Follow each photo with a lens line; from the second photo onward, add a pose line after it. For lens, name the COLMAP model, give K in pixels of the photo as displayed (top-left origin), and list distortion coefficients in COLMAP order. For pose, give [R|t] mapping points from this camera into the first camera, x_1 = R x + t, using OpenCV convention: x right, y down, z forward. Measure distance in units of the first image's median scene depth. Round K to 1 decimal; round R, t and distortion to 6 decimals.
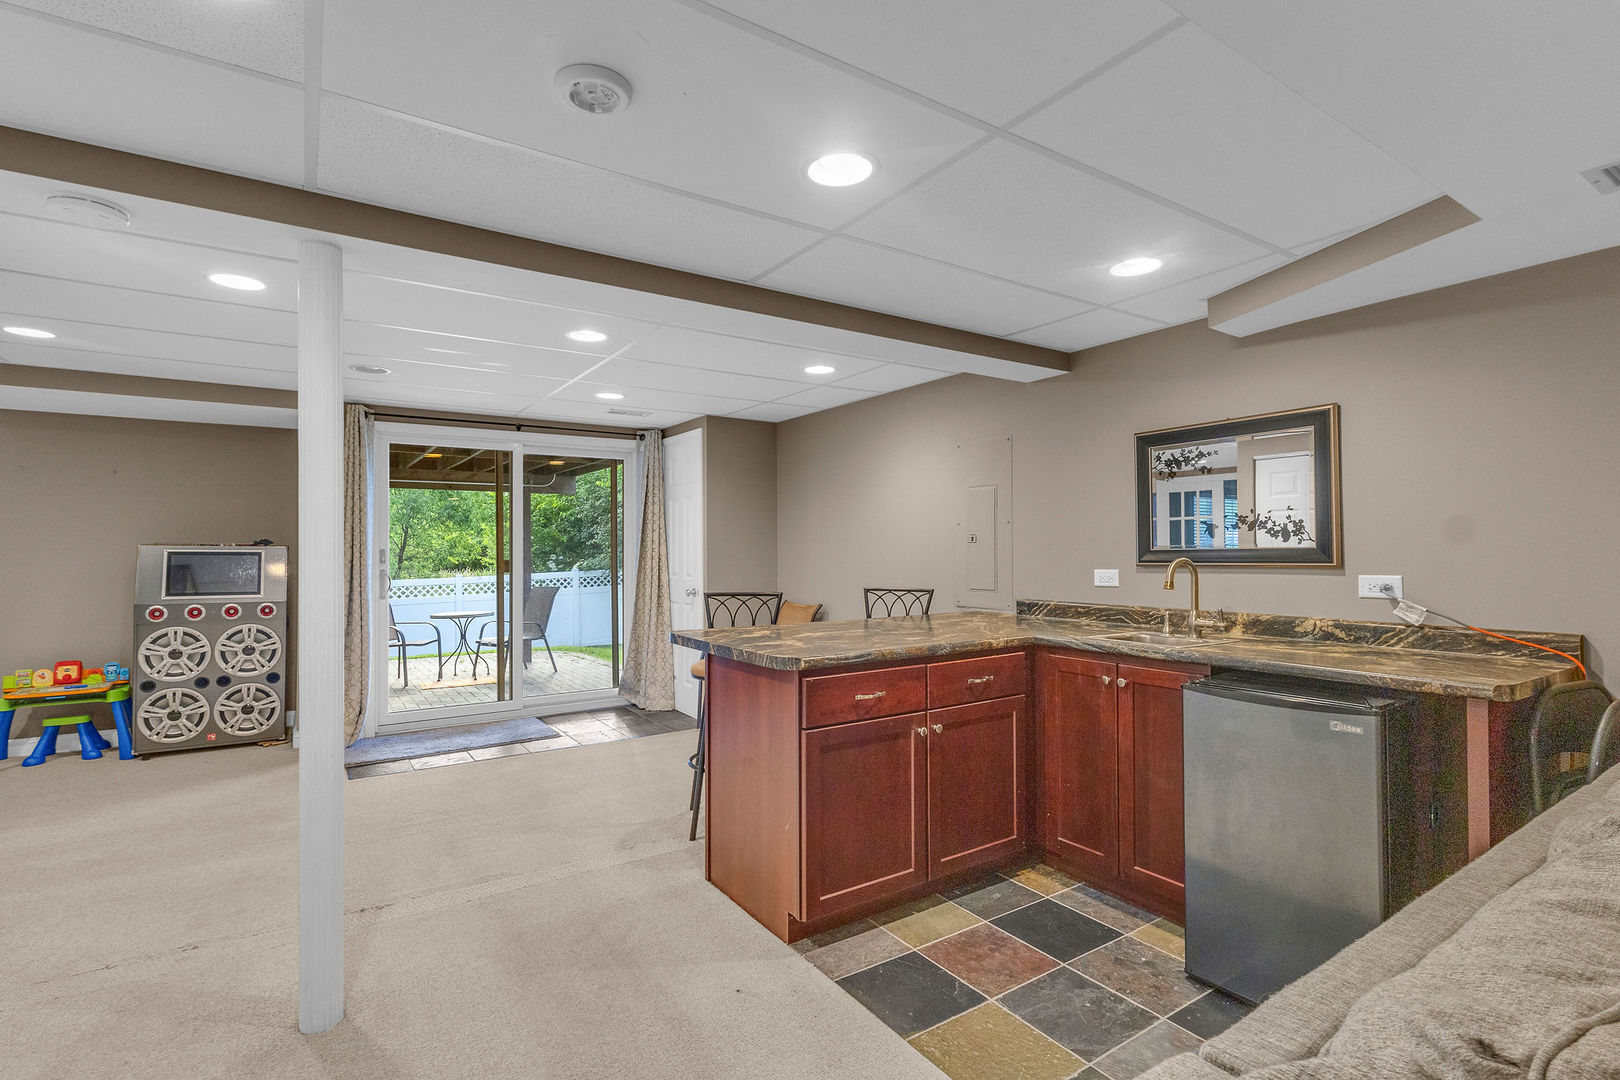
lens RADIAL K [[789.1, 0, 810.0], [0, 789.1, 540.0], [0, 0, 1]] dist [-0.001545, 0.000186]
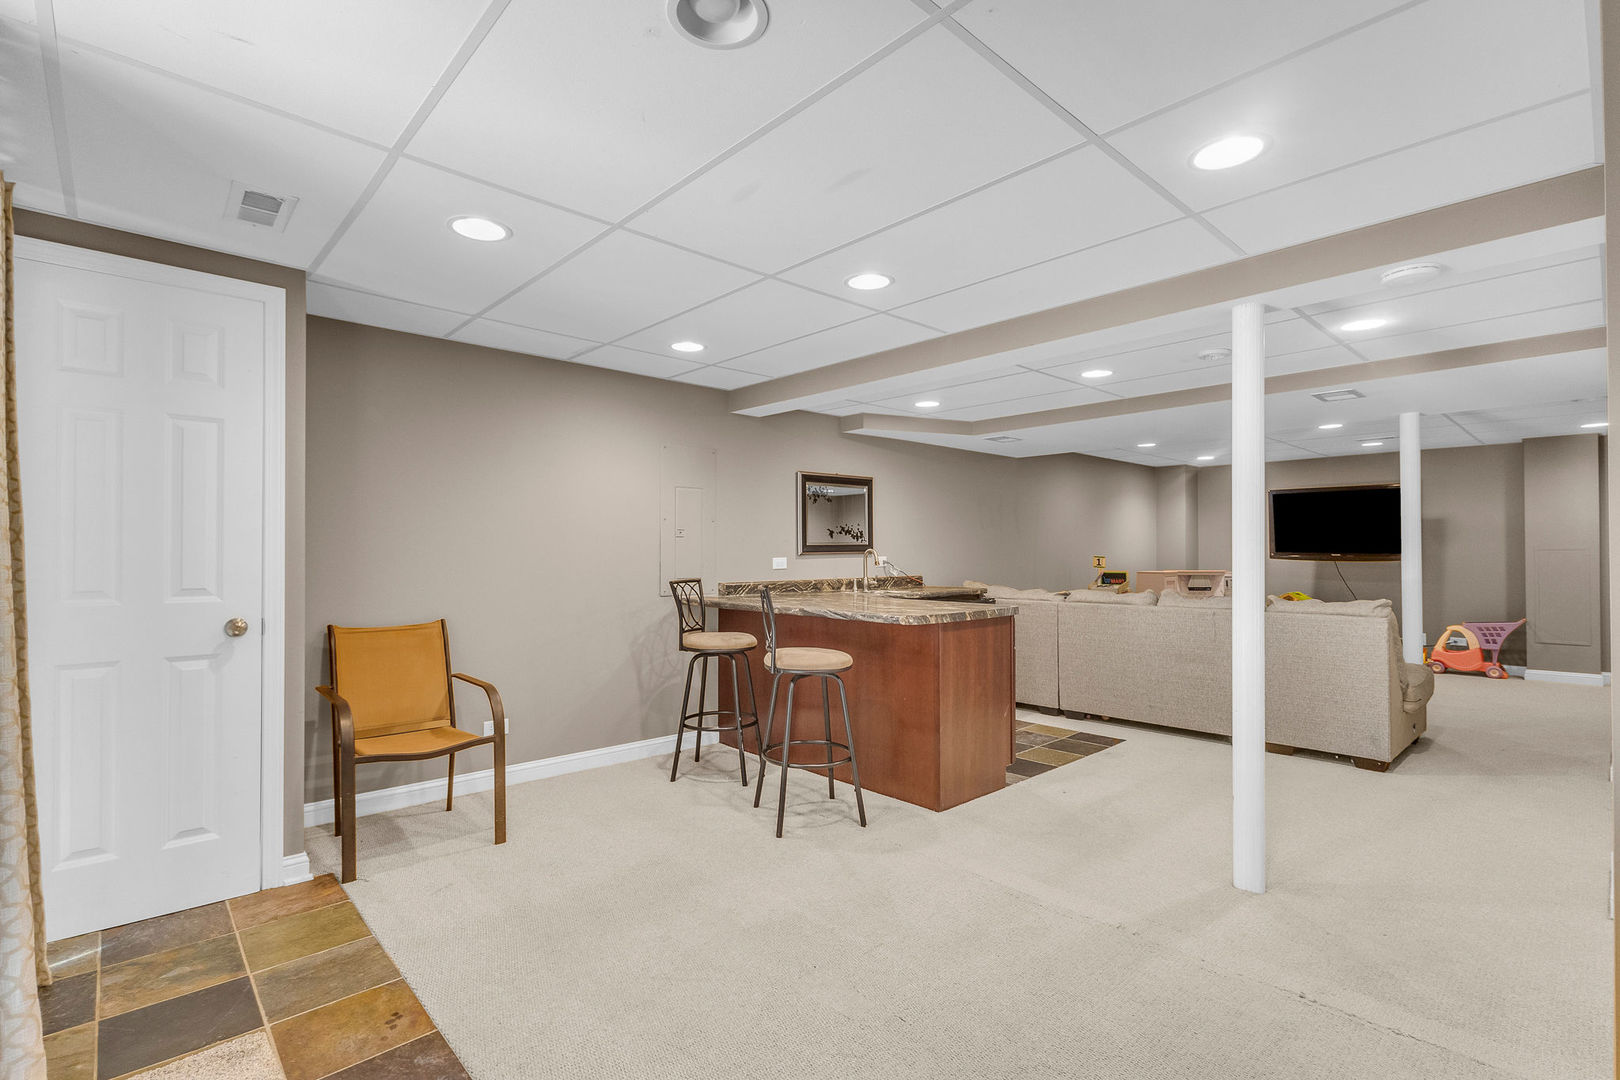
lens RADIAL K [[838.8, 0, 790.0], [0, 838.8, 549.7], [0, 0, 1]] dist [0.004762, 0.001649]
pose [[-0.209417, 0.009499, 0.977780, -0.805005], [-0.008487, 0.999897, -0.011532, 0.027722], [-0.977790, -0.010714, -0.209315, 0.895009]]
